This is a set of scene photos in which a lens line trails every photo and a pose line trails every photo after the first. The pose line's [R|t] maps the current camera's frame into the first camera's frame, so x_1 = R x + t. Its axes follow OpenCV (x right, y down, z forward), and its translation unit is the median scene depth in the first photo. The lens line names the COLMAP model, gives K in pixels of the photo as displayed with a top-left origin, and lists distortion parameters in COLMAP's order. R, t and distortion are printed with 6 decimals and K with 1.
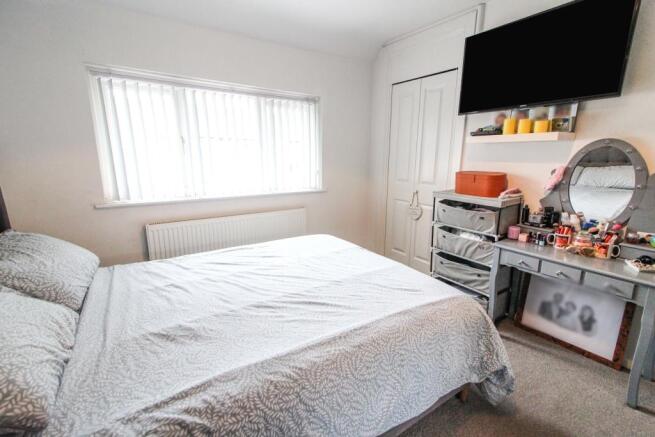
lens RADIAL K [[302.4, 0, 331.0], [0, 302.4, 222.3], [0, 0, 1]] dist [0.012314, -0.002918]
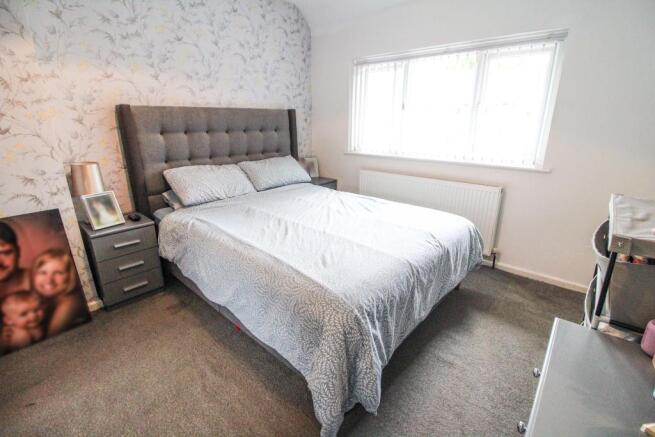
lens RADIAL K [[302.4, 0, 329.4], [0, 302.4, 215.9], [0, 0, 1]] dist [0.012314, -0.002918]
pose [[0.232797, 0.288940, -0.928611, 0.783246], [-0.212906, 0.946825, 0.241233, -0.103092], [0.948934, 0.141548, 0.281935, 0.517040]]
